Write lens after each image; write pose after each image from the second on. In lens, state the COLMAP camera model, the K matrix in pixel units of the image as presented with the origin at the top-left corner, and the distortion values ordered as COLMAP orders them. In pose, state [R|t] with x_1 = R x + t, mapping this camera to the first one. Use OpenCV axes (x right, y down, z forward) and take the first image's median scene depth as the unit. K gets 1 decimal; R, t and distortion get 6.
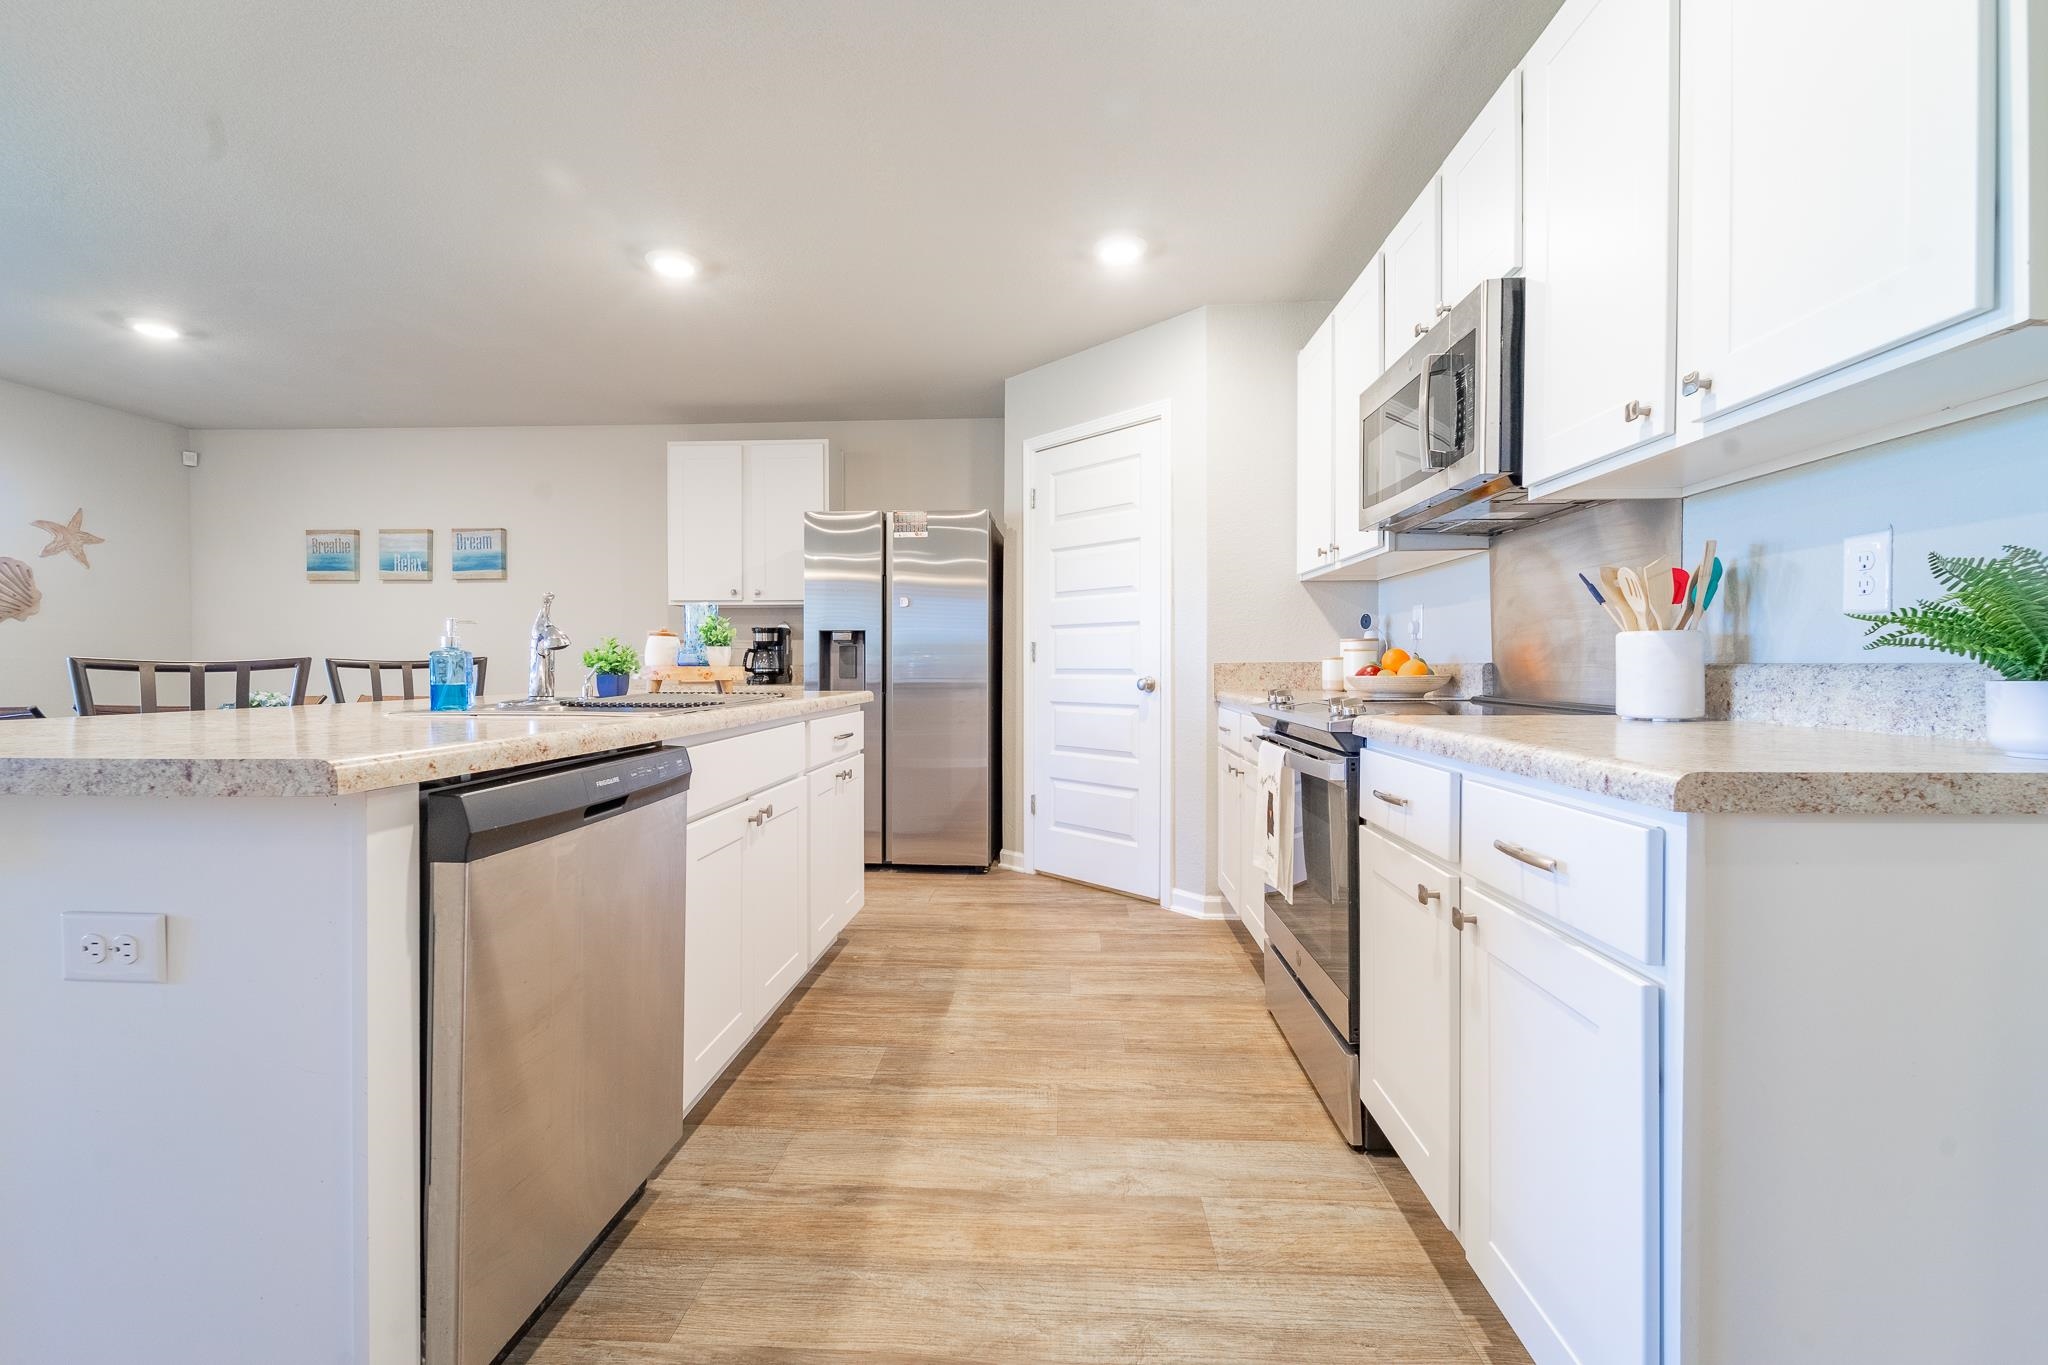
lens RADIAL K [[836.4, 0, 1058.5], [0, 836.4, 671.1], [0, 0, 1]] dist [0.003605, -0.002104]
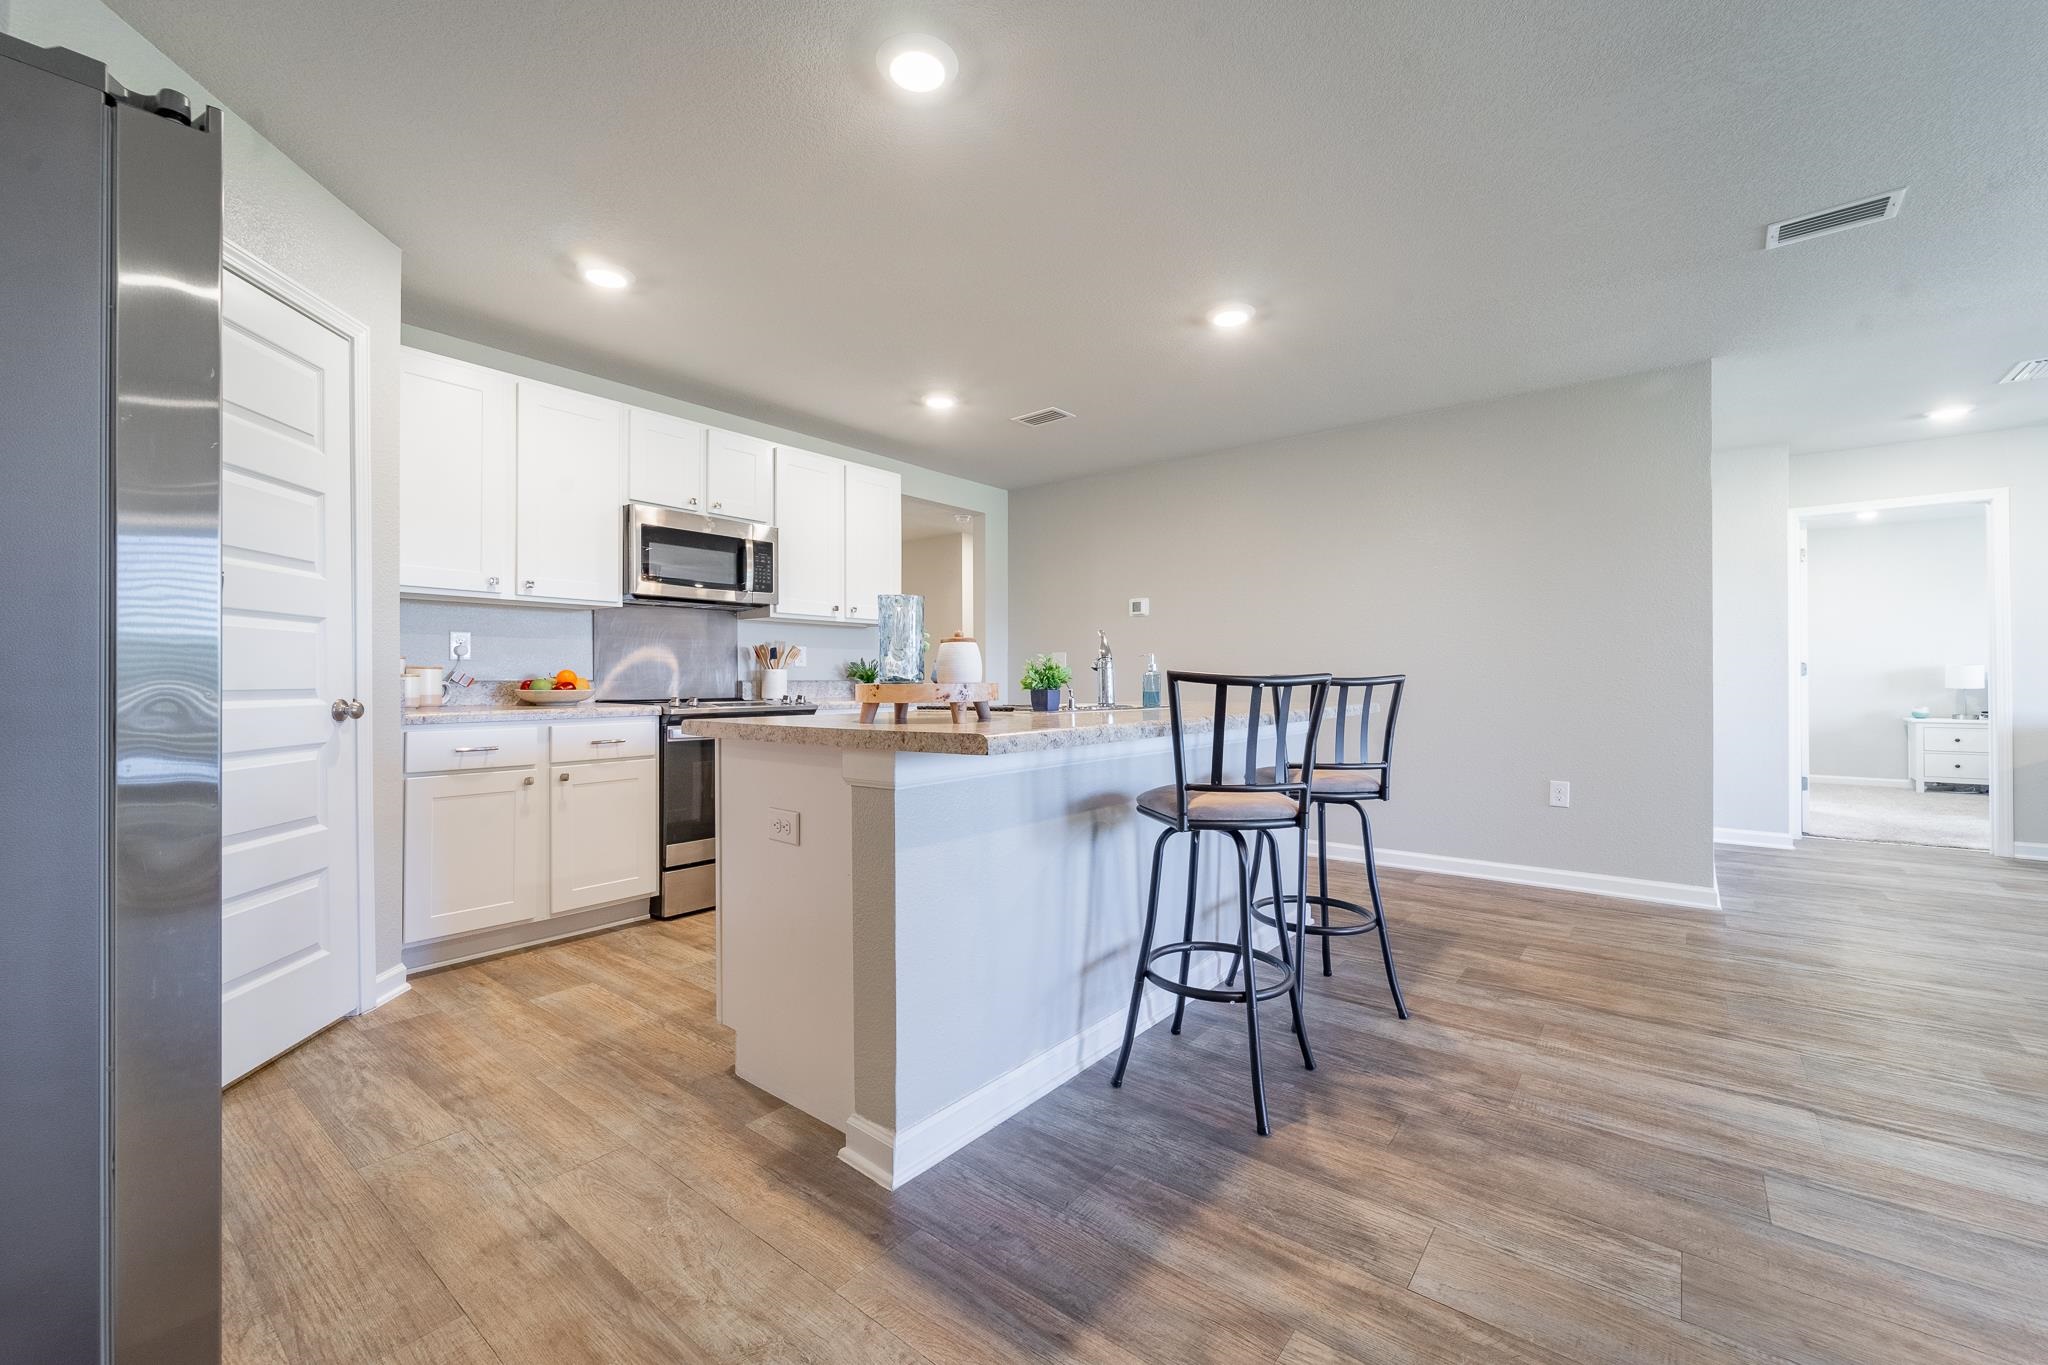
lens RADIAL K [[836.4, 0, 1037.4], [0, 836.4, 682.0], [0, 0, 1]] dist [0.003605, -0.002104]
pose [[-0.782805, -0.000030, 0.622268, -0.768955], [0.006931, 0.999938, 0.008768, -0.009306], [-0.622229, 0.011176, -0.782756, 1.176051]]
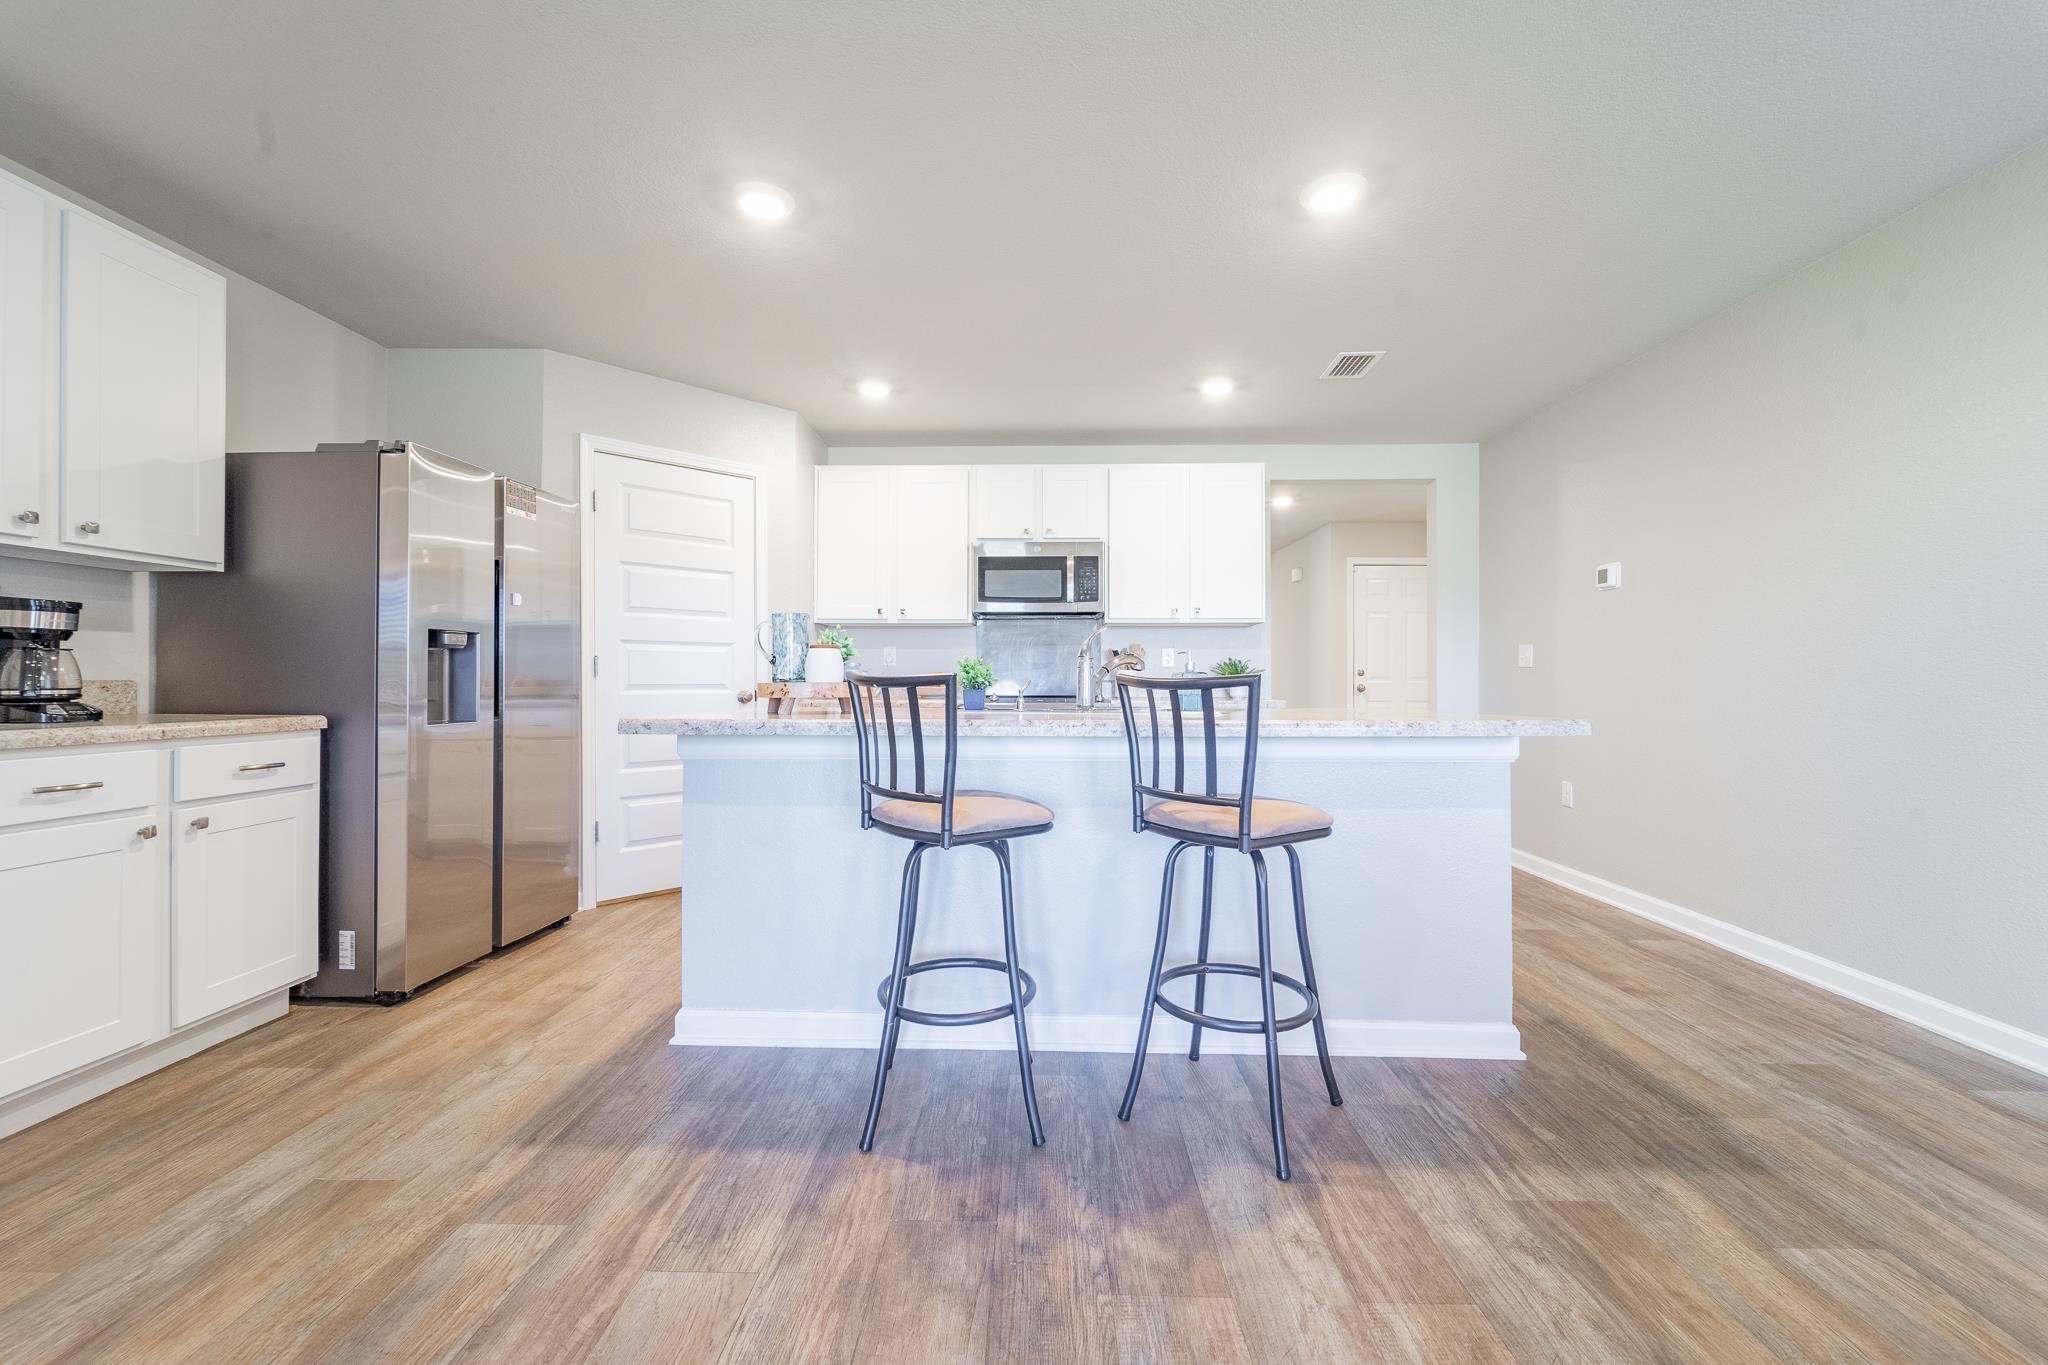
lens RADIAL K [[836.4, 0, 1010.5], [0, 836.4, 677.5], [0, 0, 1]] dist [0.003605, -0.002104]
pose [[0.036851, 0.001535, 0.999320, -1.057366], [0.006902, 0.999975, -0.001790, -0.006075], [-0.999297, 0.006963, 0.036840, 0.575964]]
